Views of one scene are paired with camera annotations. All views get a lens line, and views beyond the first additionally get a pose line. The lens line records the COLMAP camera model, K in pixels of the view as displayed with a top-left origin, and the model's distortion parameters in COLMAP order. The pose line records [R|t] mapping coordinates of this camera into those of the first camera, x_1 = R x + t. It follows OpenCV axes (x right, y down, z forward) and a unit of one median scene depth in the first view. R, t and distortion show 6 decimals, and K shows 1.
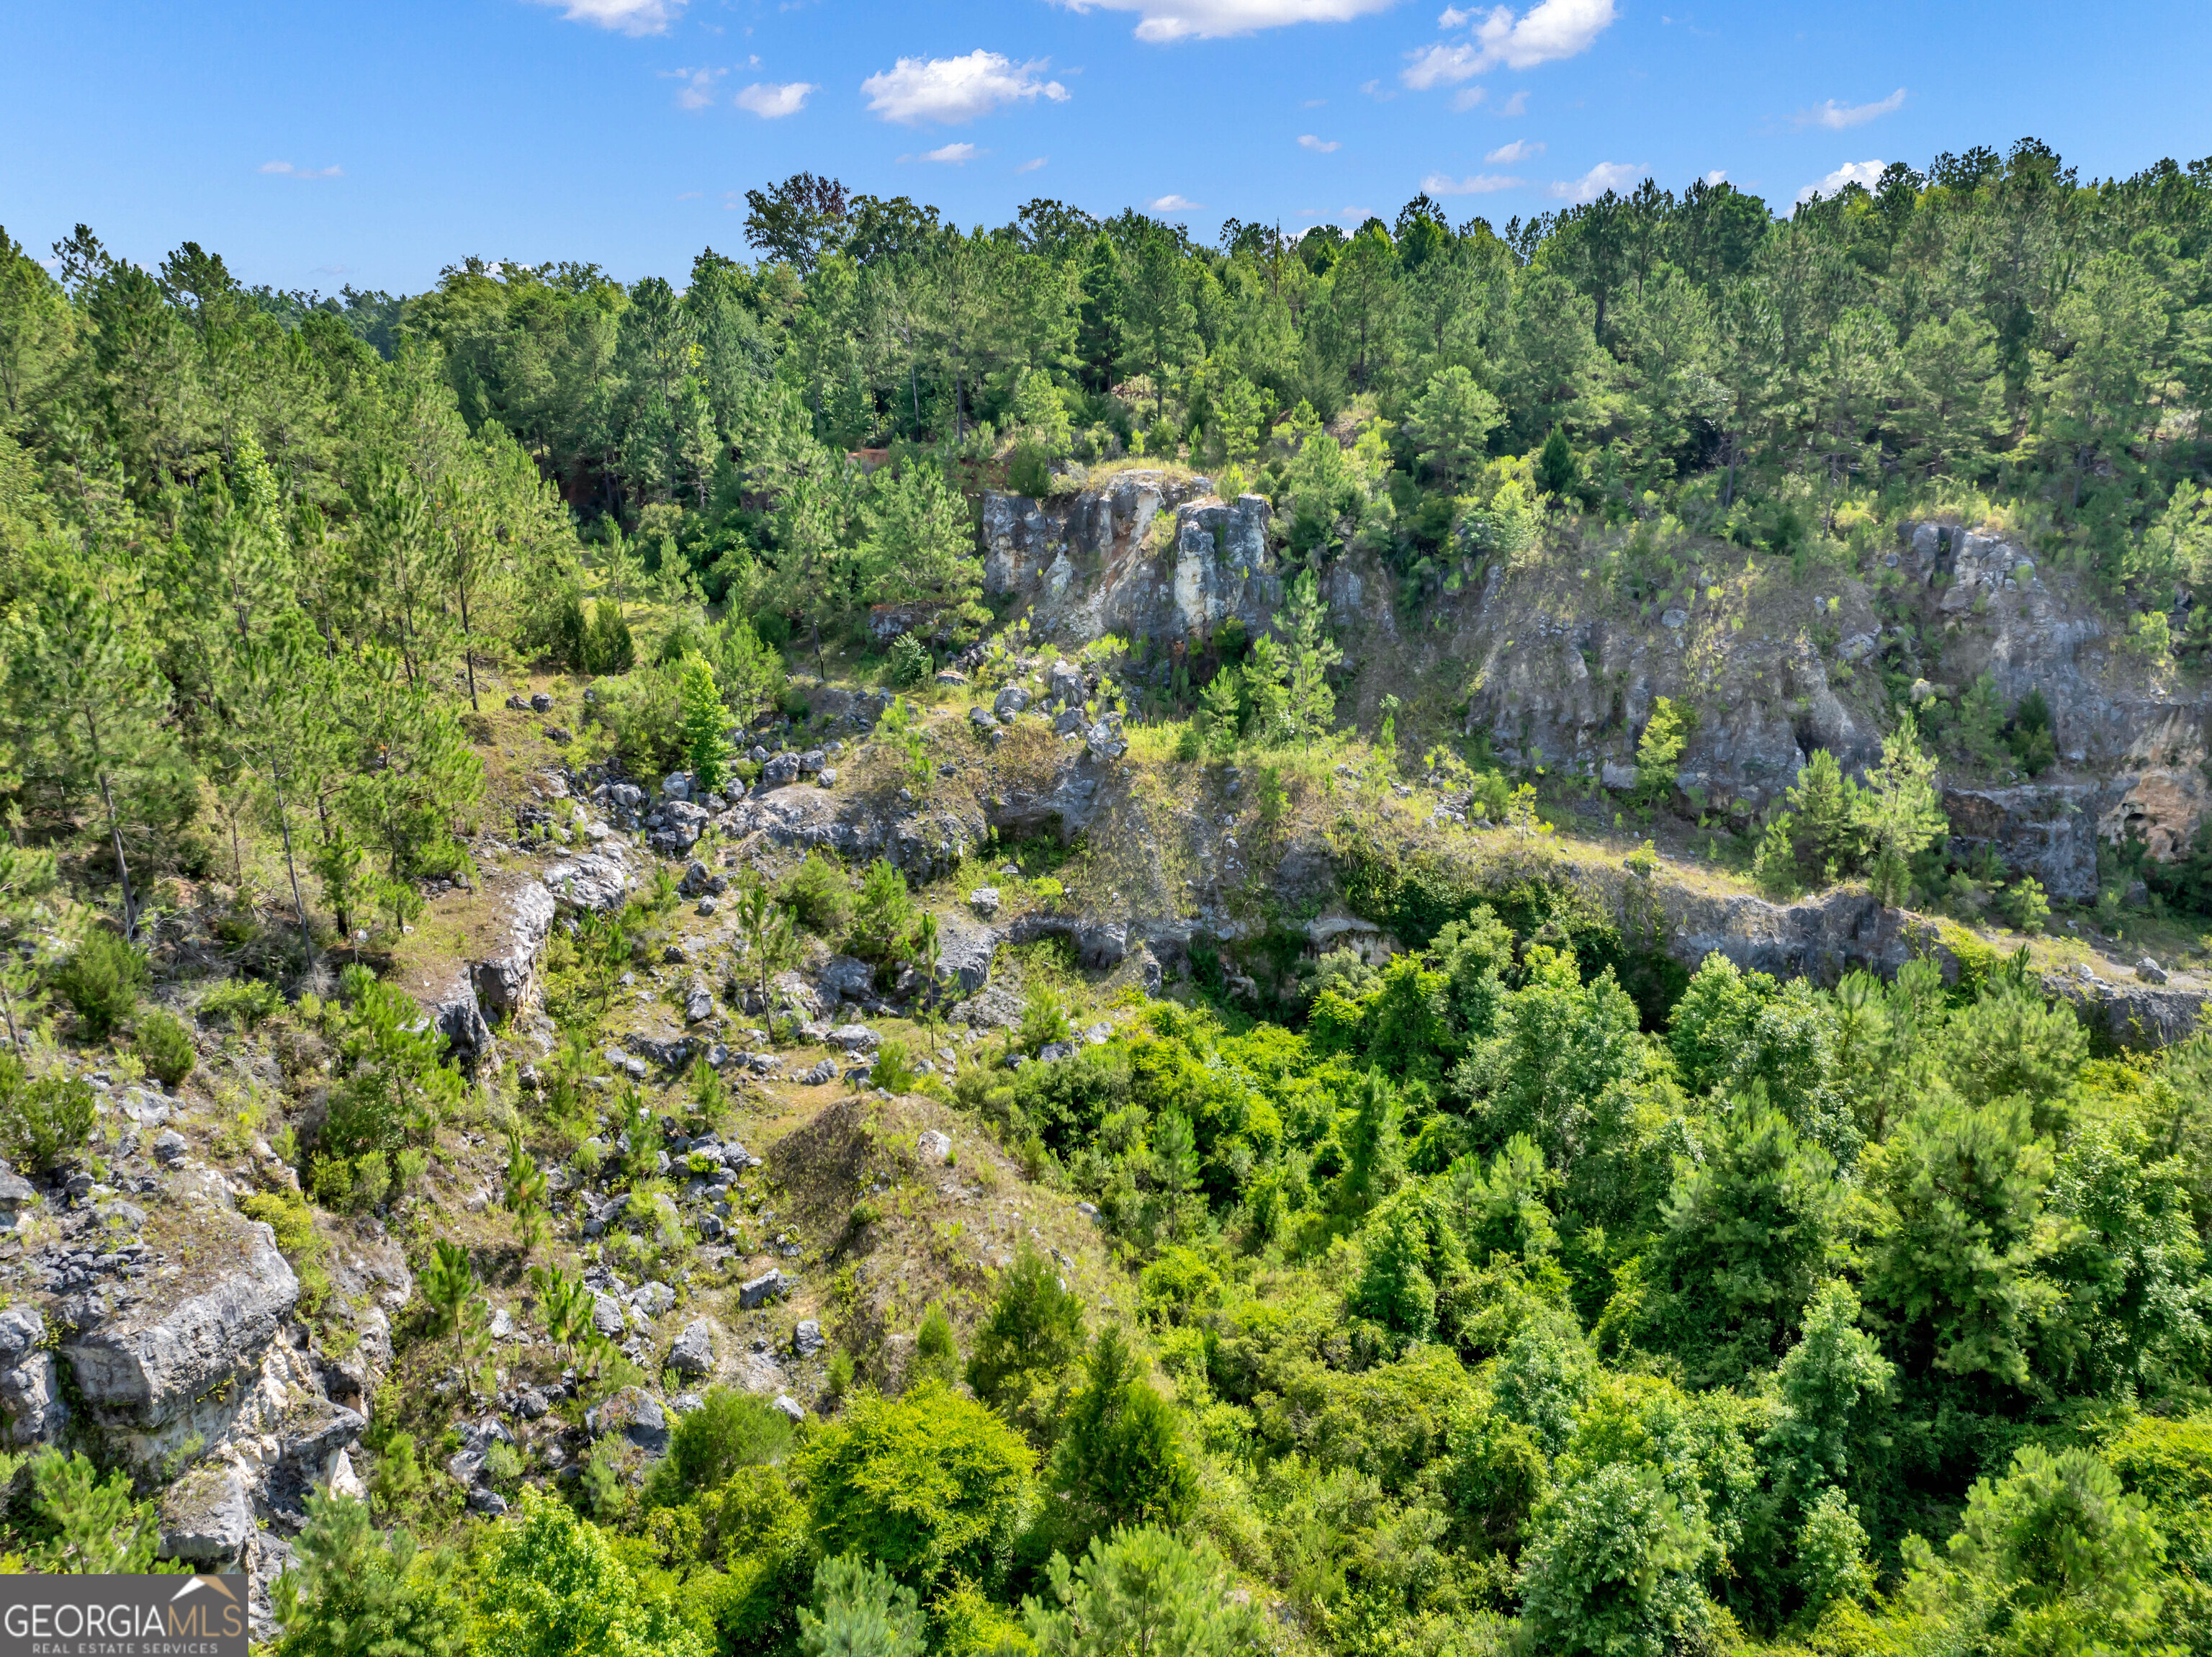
lens RADIAL K [[1551.7, 0, 1117.3], [0, 1551.7, 828.7], [0, 0, 1]] dist [-0.043599, 0.011628]
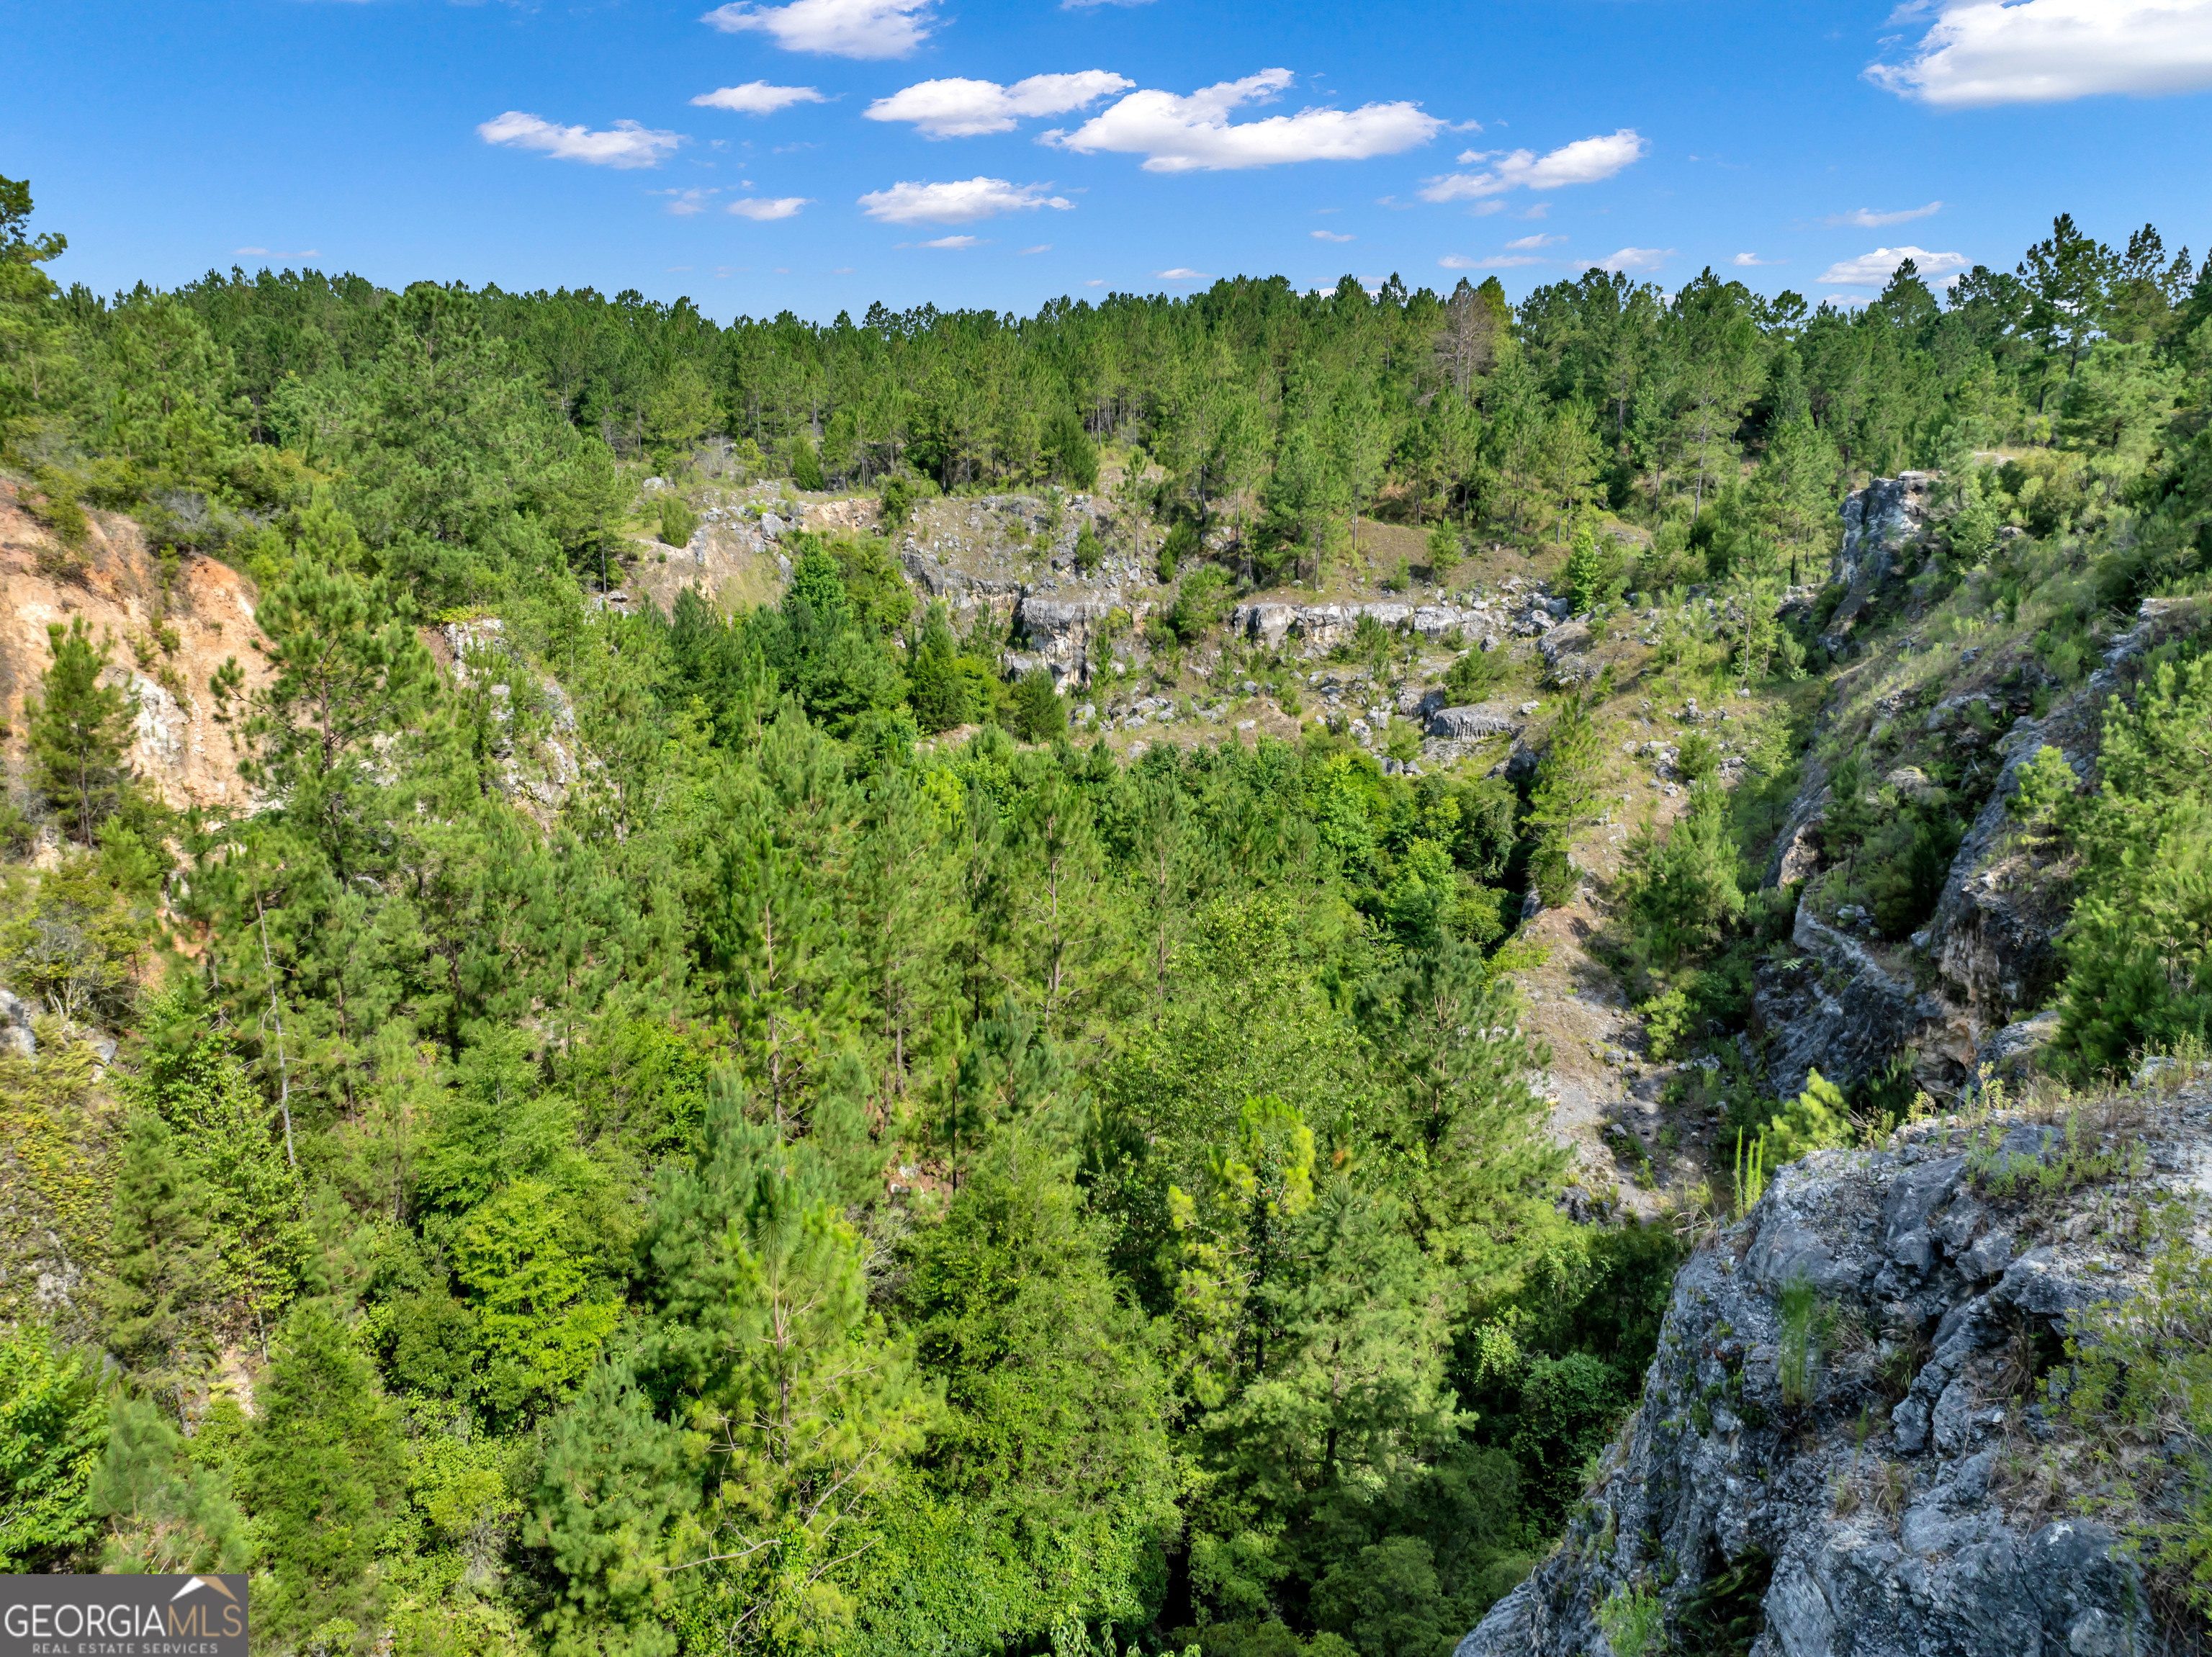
lens RADIAL K [[1551.7, 0, 1122.2], [0, 1551.7, 837.5], [0, 0, 1]] dist [-0.043599, 0.011628]
pose [[-0.173972, 0.289776, -0.941150, 1.329290], [-0.309500, 0.891204, 0.331609, -0.199966], [0.934850, 0.348976, -0.065358, 0.763614]]
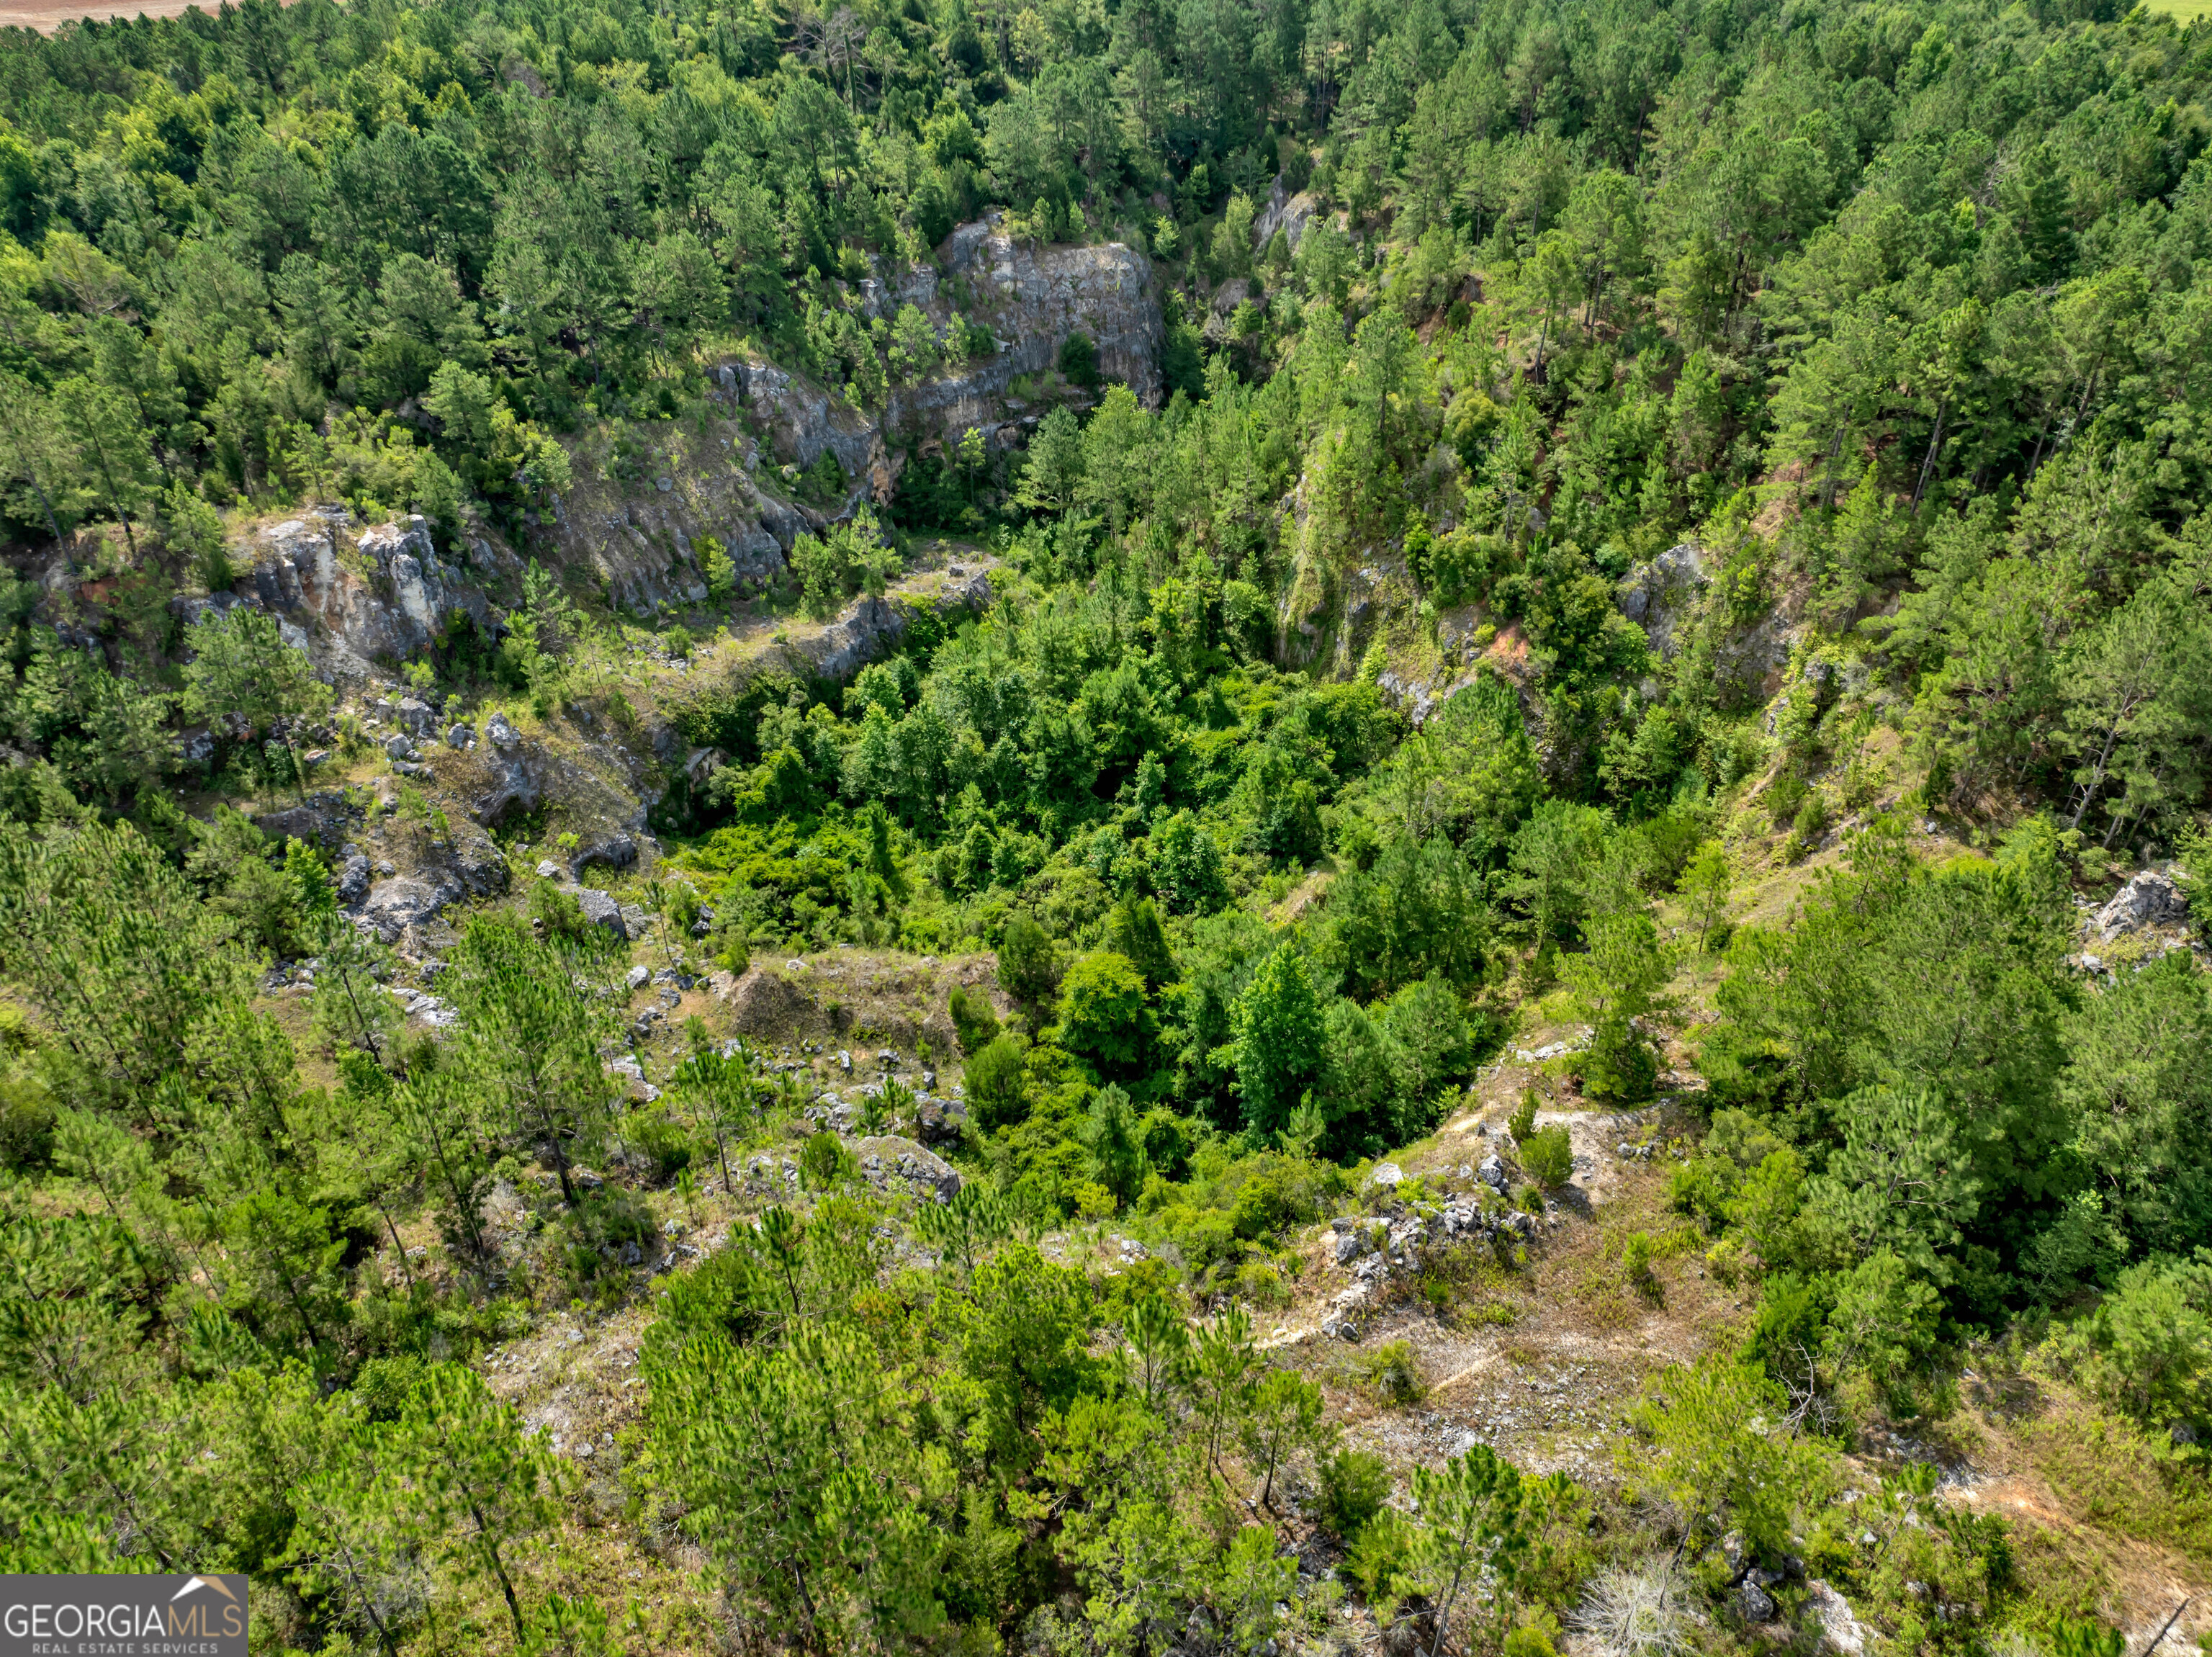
lens RADIAL K [[1551.7, 0, 1110.3], [0, 1551.7, 831.7], [0, 0, 1]] dist [-0.043599, 0.011628]
pose [[0.369965, -0.544966, 0.752421, -0.912719], [0.296526, 0.836792, 0.460273, -0.468104], [-0.880454, 0.052828, 0.471180, -0.115006]]
